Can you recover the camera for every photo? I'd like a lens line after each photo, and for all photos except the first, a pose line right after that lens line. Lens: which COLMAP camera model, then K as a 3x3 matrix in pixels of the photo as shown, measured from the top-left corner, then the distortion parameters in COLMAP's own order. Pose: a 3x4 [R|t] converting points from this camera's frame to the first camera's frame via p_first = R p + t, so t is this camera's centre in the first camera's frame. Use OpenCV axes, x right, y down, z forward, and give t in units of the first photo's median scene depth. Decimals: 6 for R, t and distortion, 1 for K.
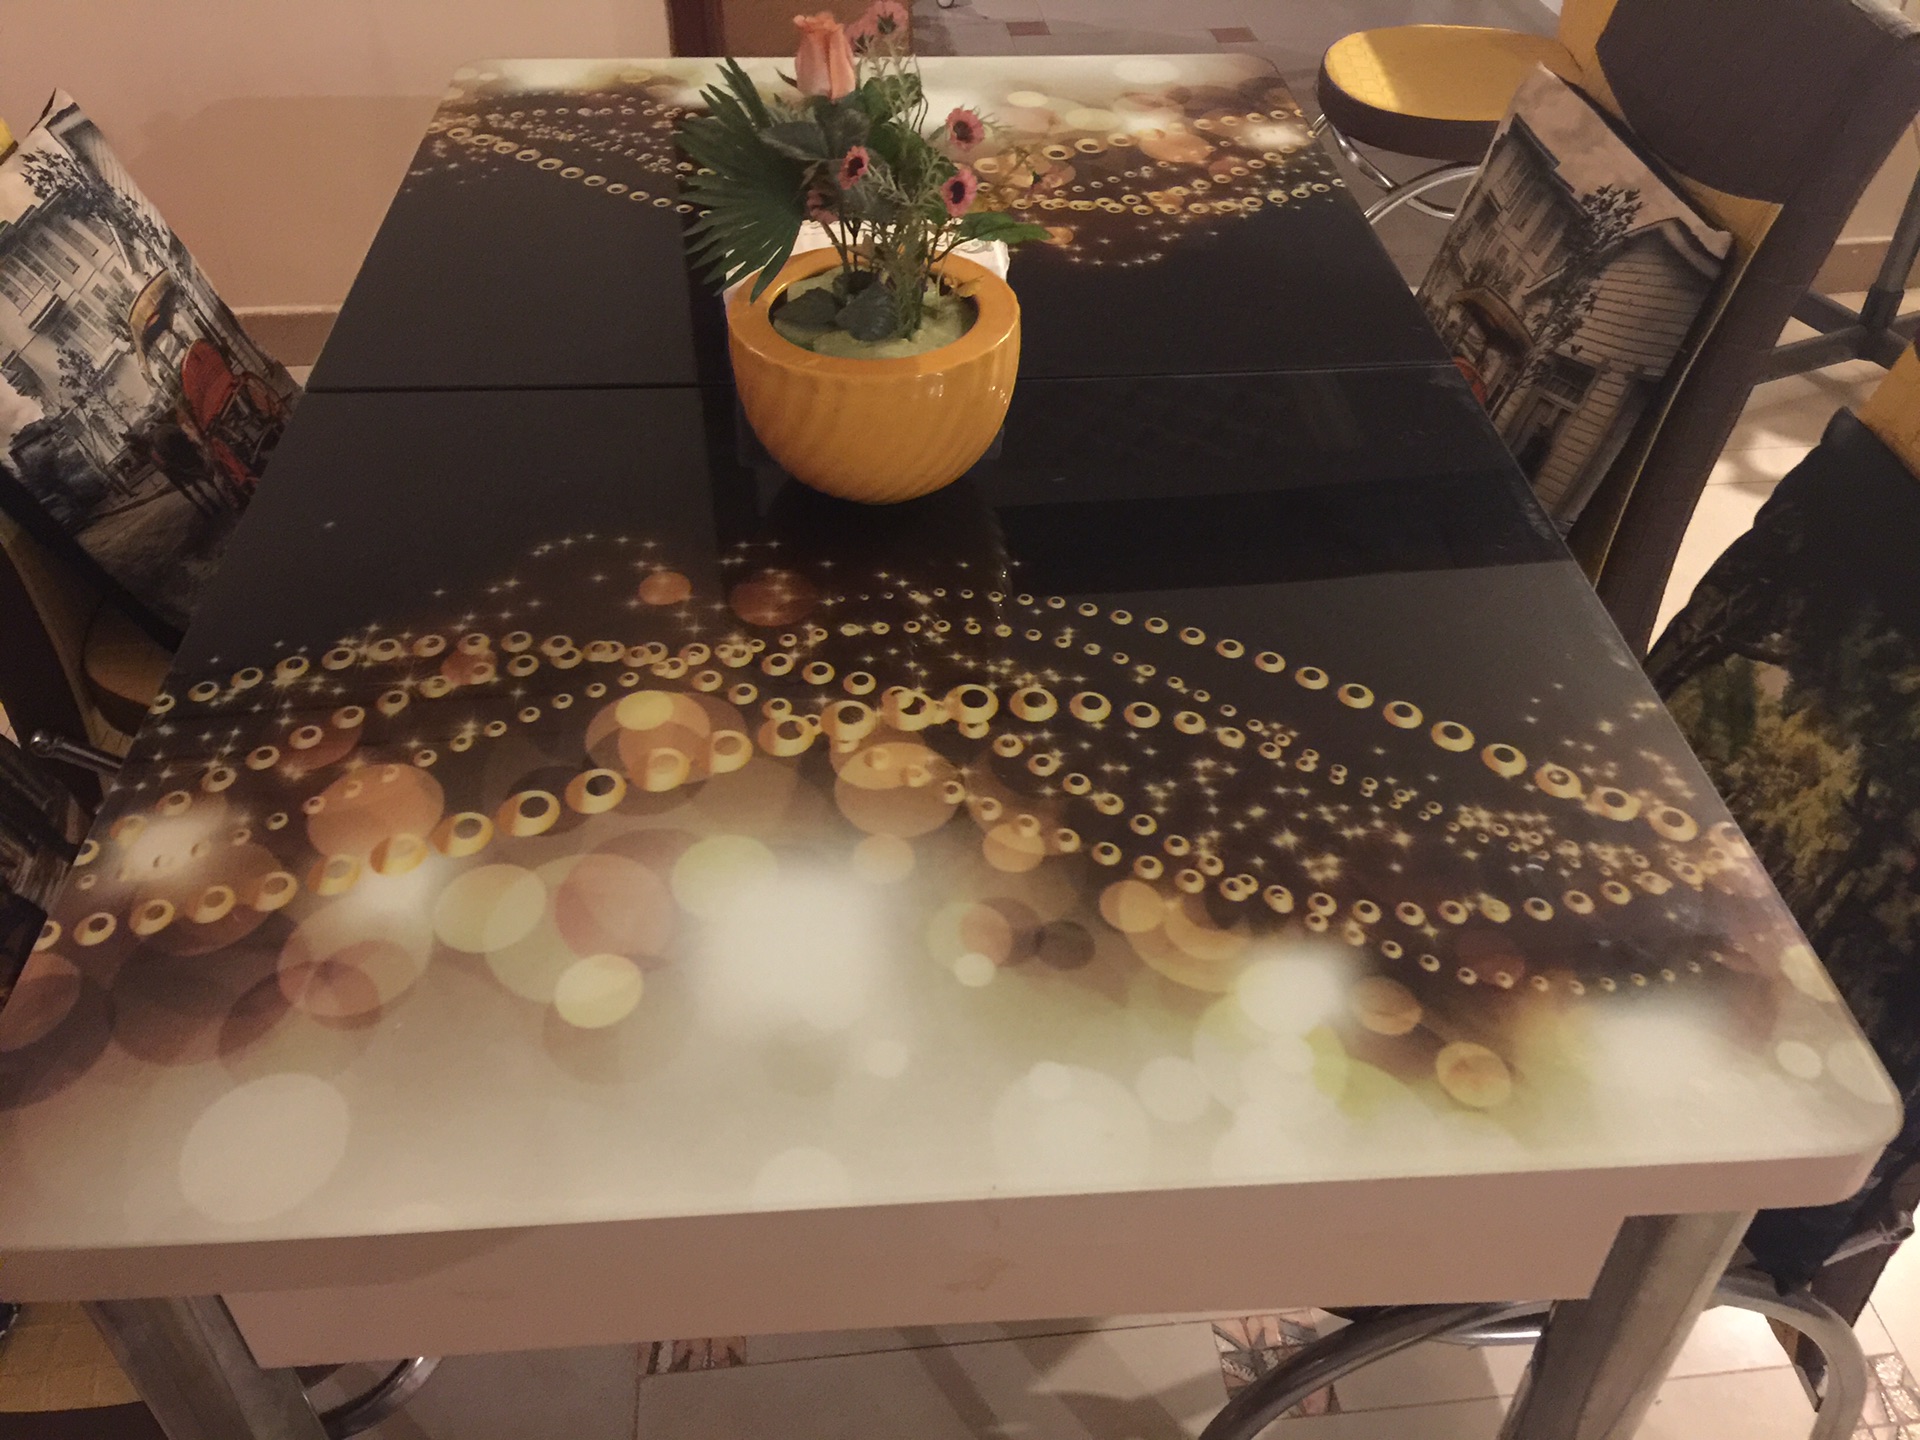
lens RADIAL K [[1646.1, 0, 971.3], [0, 1646.1, 722.0], [0, 0, 1]] dist [0.085385, -0.129336]
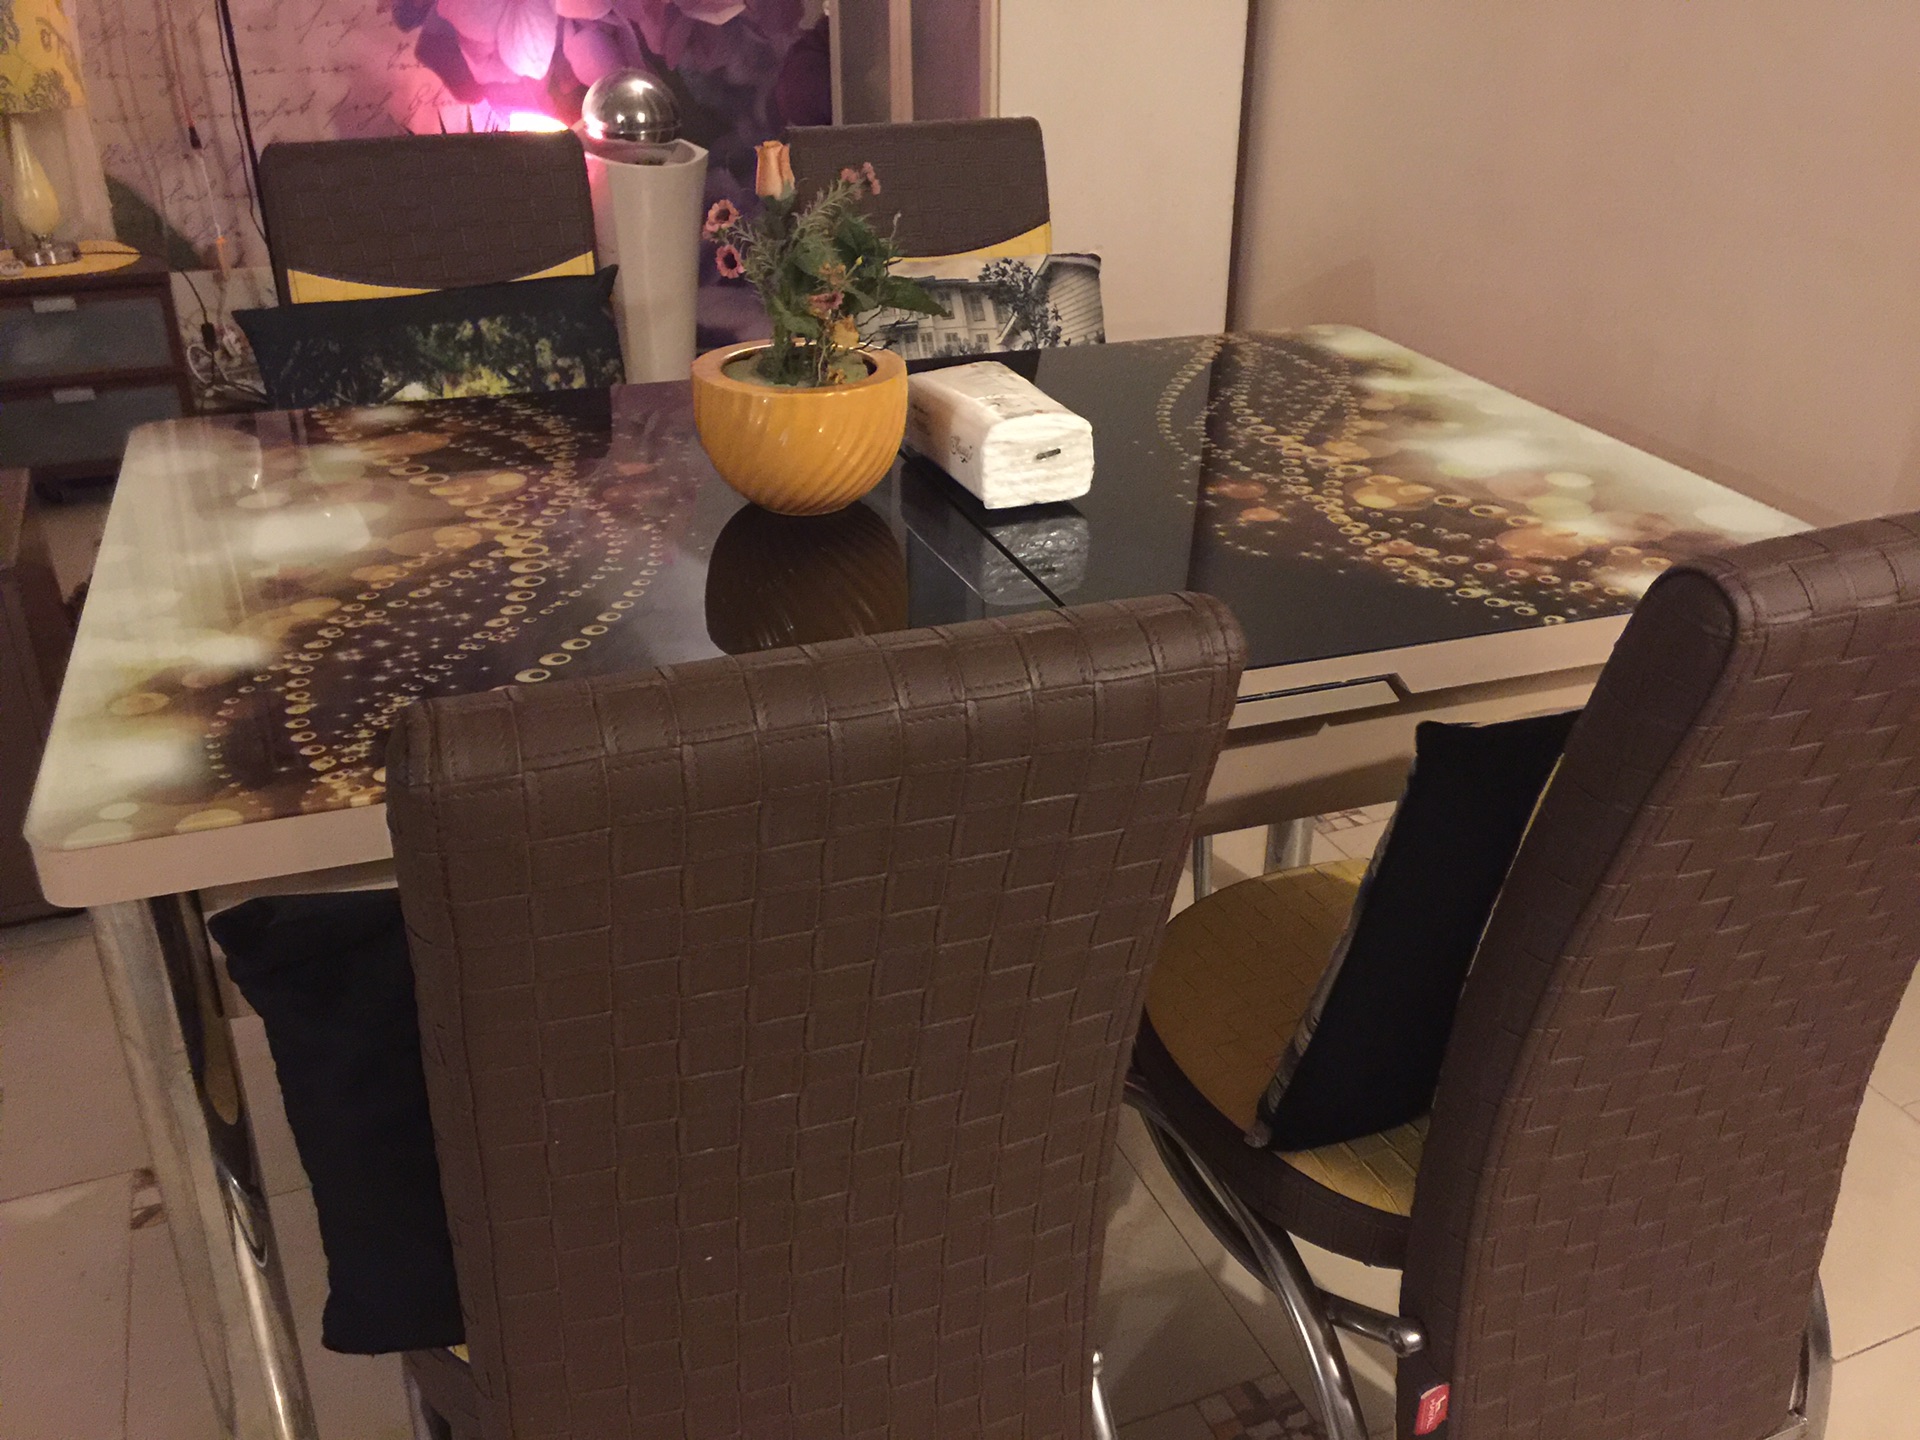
lens RADIAL K [[1649.7, 0, 956.1], [0, 1649.7, 718.9], [0, 0, 1]] dist [0.091735, -0.140702]
pose [[0.271162, 0.431811, -0.860238, 0.905498], [-0.631256, 0.754462, 0.179732, -0.254801], [0.726627, 0.494294, 0.477165, 0.420989]]
